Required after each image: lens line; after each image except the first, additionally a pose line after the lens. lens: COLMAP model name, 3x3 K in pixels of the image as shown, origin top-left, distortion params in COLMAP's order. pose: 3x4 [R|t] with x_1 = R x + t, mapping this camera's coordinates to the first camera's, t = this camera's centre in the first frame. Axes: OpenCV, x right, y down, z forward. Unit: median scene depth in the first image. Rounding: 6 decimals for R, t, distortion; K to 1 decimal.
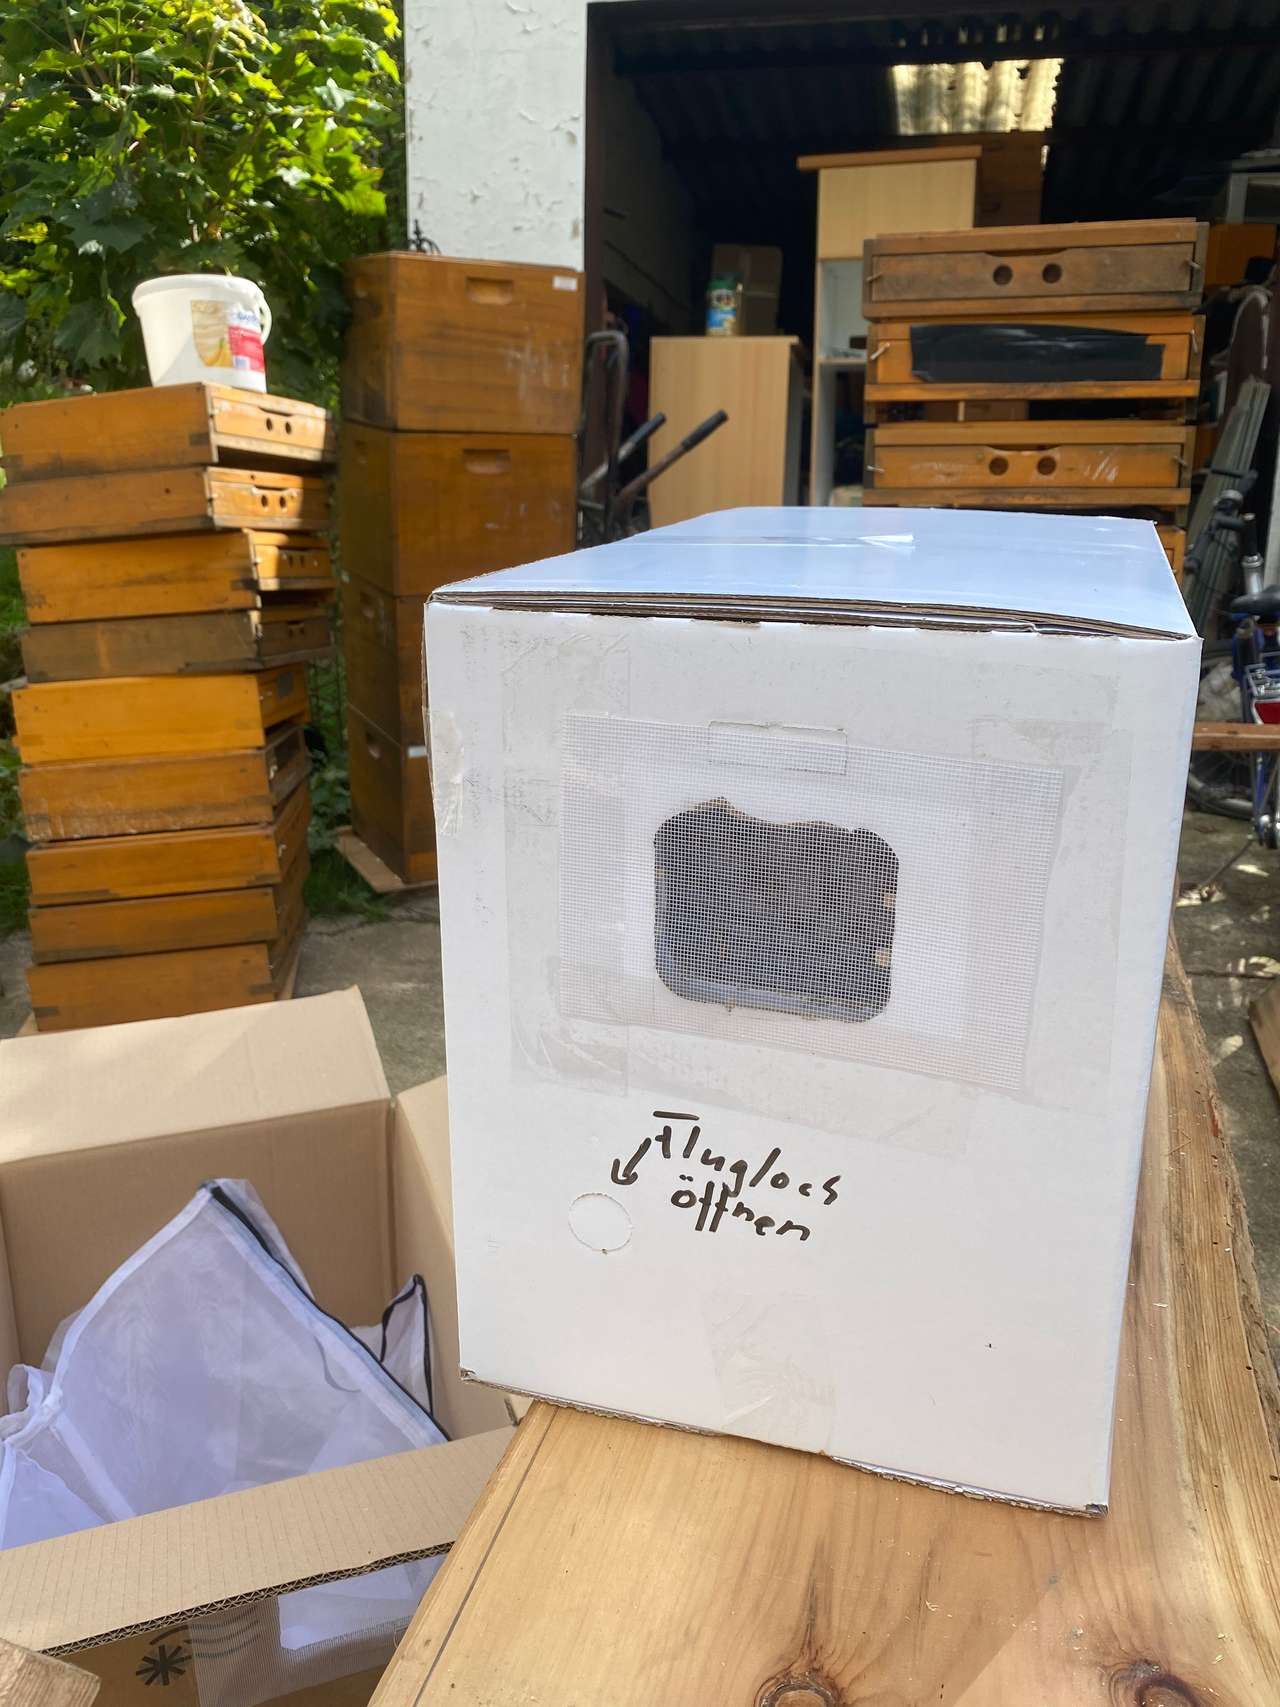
lens RADIAL K [[1342.9, 0, 644.7], [0, 1342.9, 852.2], [0, 0, 1]] dist [-0.011245, -0.002188]
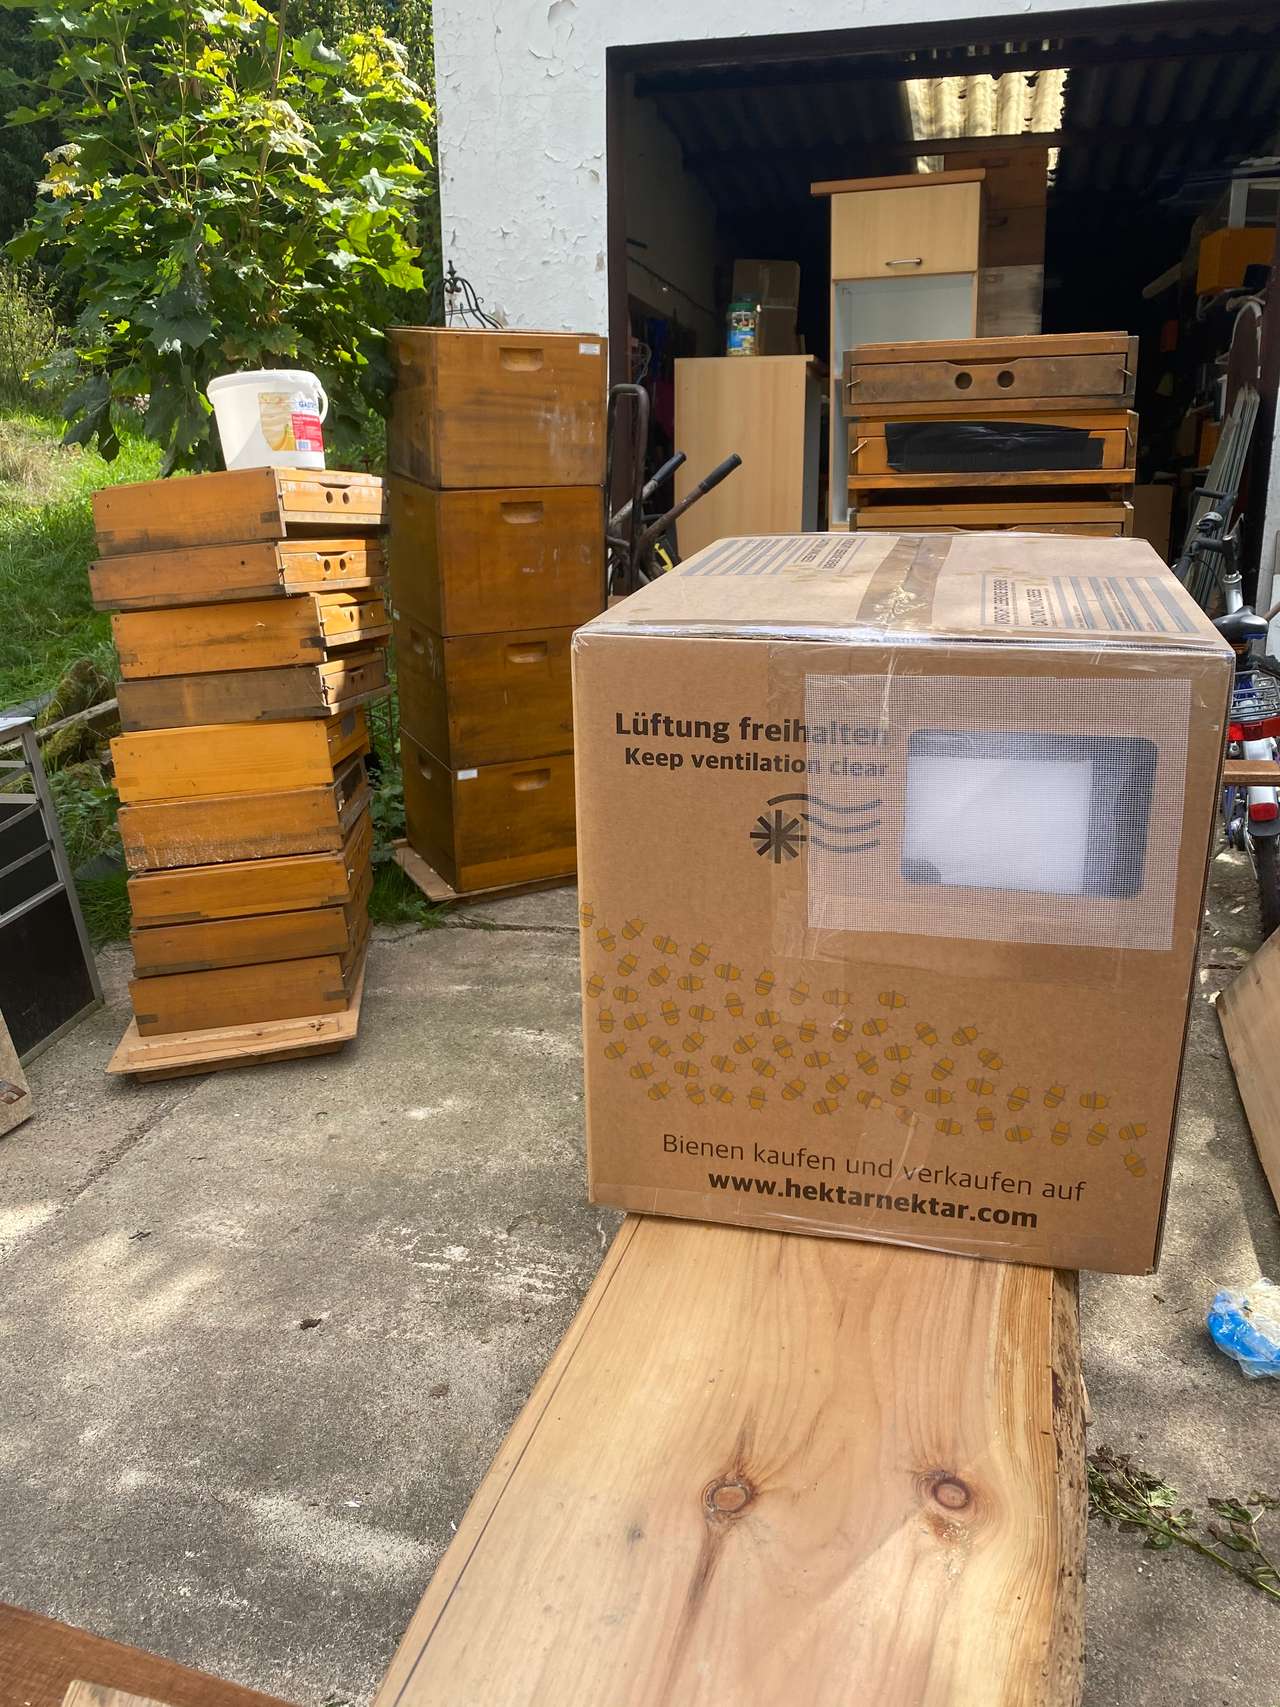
lens RADIAL K [[1334.9, 0, 656.0], [0, 1334.9, 852.2], [0, 0, 1]] dist [0.007975, -0.014362]
pose [[0.999538, -0.019718, -0.023117, 0.013141], [0.020198, 0.999582, 0.020693, -0.034354], [0.022700, -0.021150, 0.999519, -0.111120]]
